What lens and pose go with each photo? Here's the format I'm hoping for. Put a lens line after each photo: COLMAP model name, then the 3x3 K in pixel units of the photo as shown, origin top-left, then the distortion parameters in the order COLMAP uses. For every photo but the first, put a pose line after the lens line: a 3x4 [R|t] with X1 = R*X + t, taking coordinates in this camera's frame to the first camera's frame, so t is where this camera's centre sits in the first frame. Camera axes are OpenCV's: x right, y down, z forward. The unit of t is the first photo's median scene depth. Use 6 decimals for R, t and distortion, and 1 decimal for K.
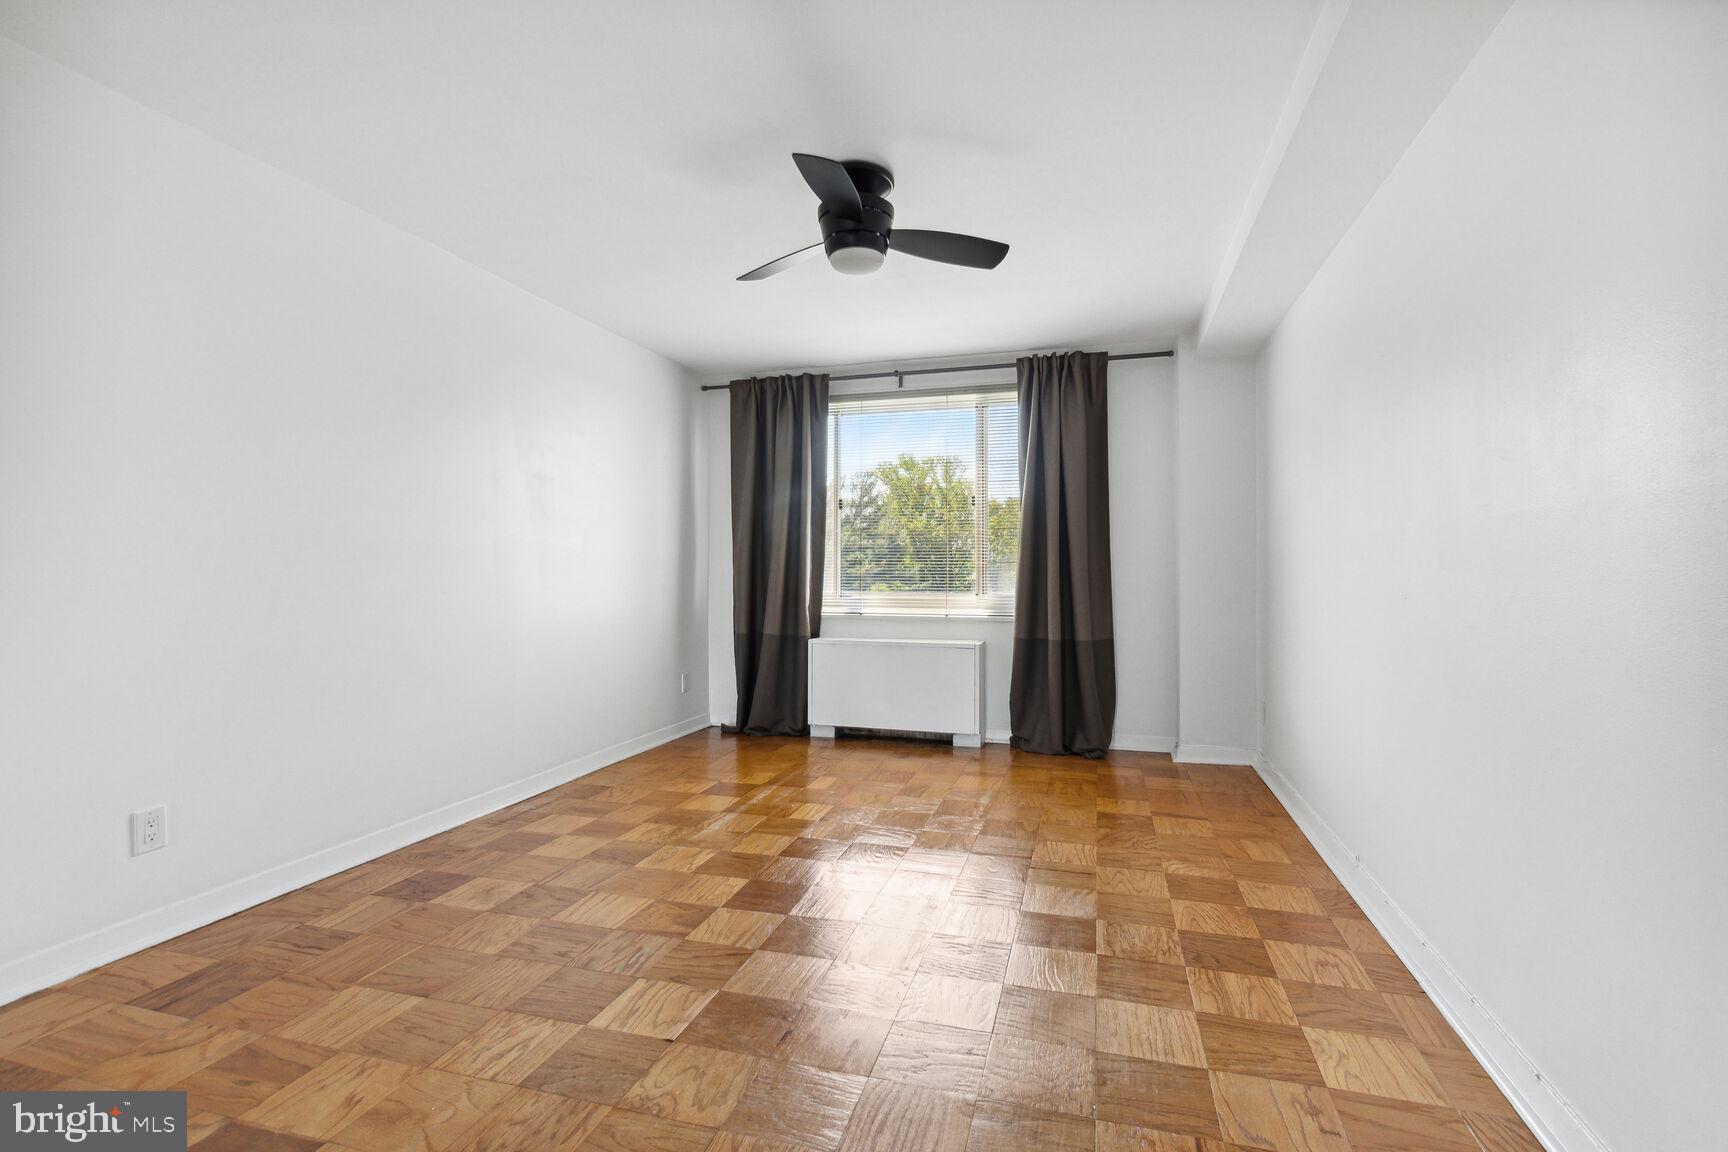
lens RADIAL K [[806.8, 0, 864.3], [0, 806.8, 597.3], [0, 0, 1]] dist [0.001694, 0.000060]
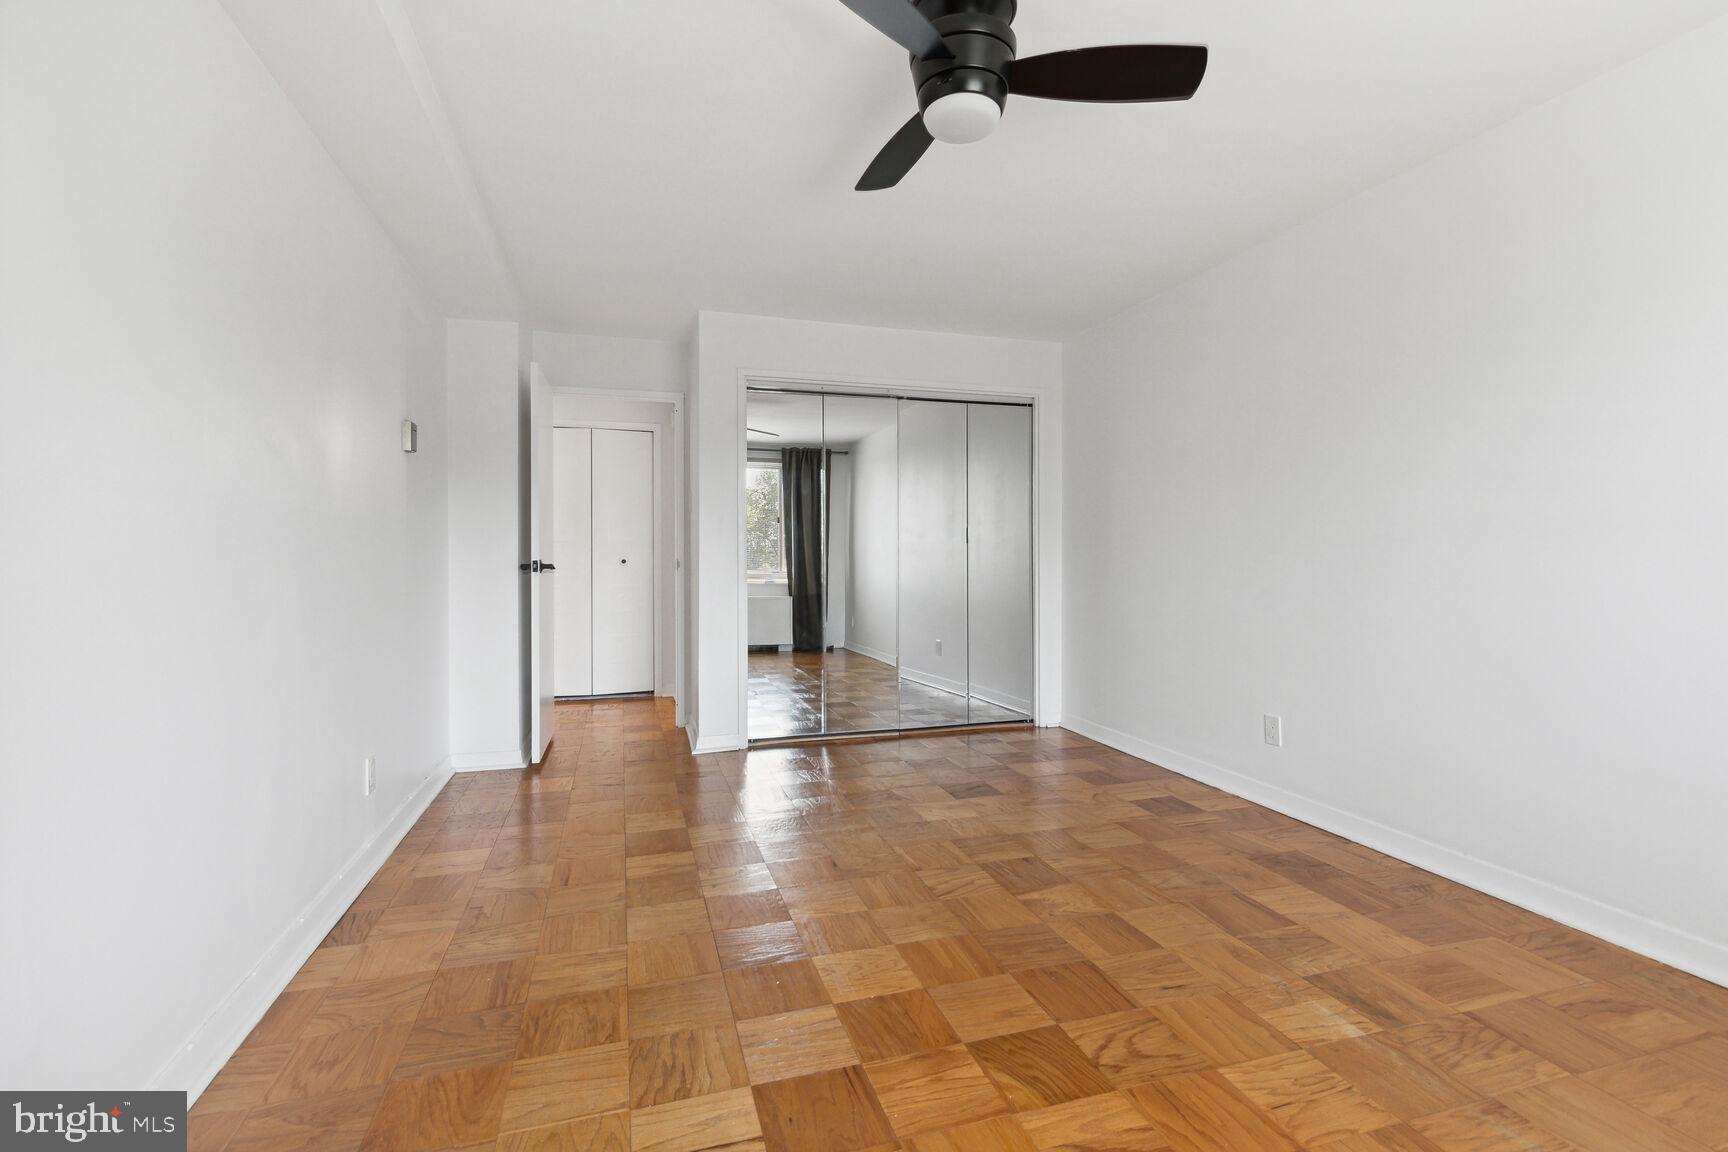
lens RADIAL K [[770.3, 0, 877.6], [0, 770.3, 560.2], [0, 0, 1]] dist [-0.001445, -0.000973]
pose [[-0.826930, 0.001931, -0.562302, 0.508984], [-0.016969, 0.999453, 0.028388, -0.052213], [0.562049, 0.033017, -0.826444, 1.748325]]
